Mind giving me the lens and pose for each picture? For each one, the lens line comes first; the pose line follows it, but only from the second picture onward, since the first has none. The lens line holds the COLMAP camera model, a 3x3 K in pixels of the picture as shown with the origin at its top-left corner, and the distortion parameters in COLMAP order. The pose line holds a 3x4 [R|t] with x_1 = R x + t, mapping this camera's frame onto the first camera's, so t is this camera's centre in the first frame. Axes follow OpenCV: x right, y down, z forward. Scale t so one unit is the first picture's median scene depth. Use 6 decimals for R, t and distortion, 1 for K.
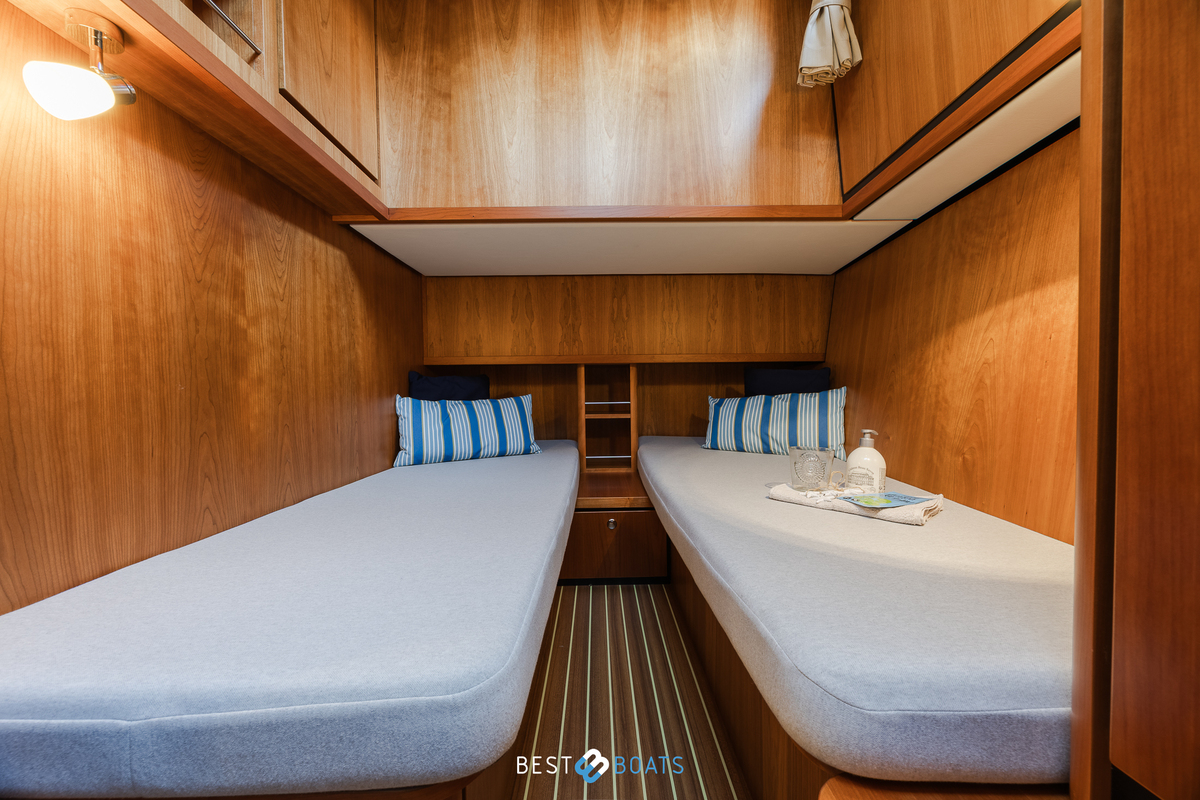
lens RADIAL K [[464.5, 0, 597.4], [0, 464.5, 395.9], [0, 0, 1]] dist [0.005538, -0.001358]
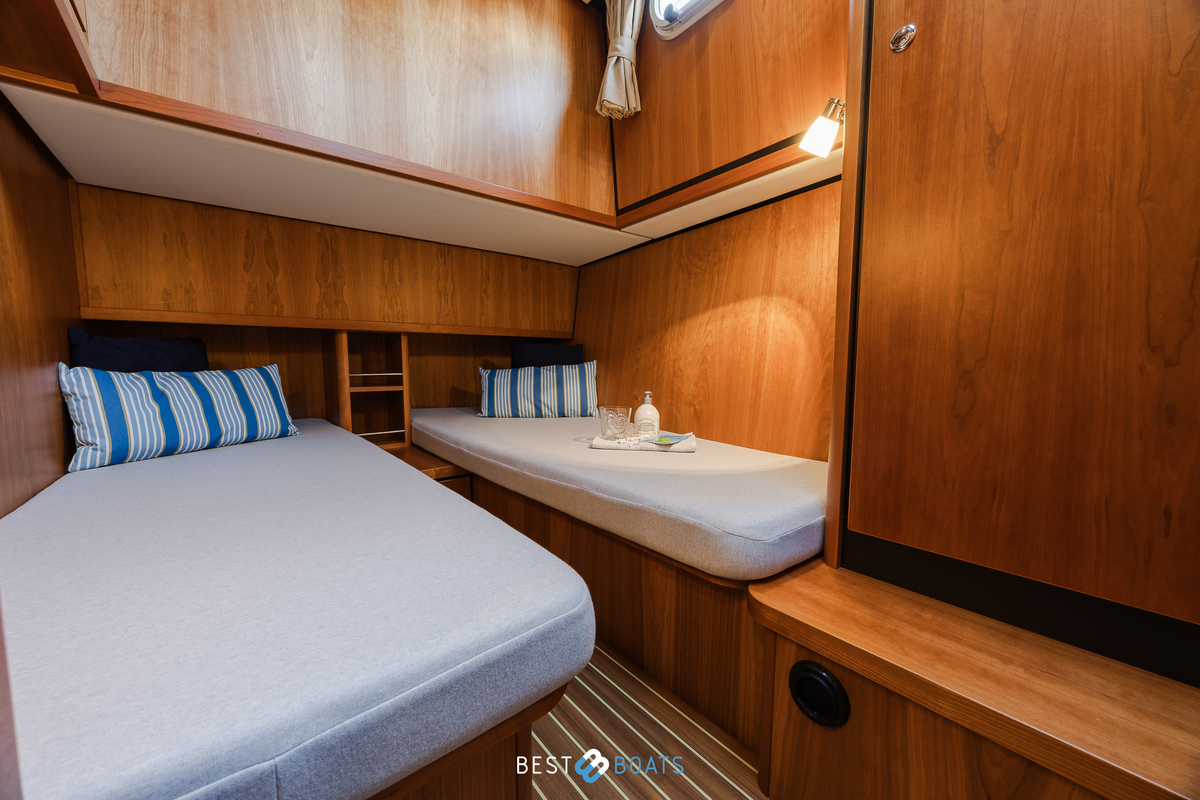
lens RADIAL K [[464.5, 0, 603.7], [0, 464.5, 395.6], [0, 0, 1]] dist [0.005538, -0.001358]
pose [[0.775752, -0.034144, 0.630114, -0.399952], [-0.002098, 0.998390, 0.056683, 0.007101], [-0.631035, -0.045294, 0.774431, 0.014295]]
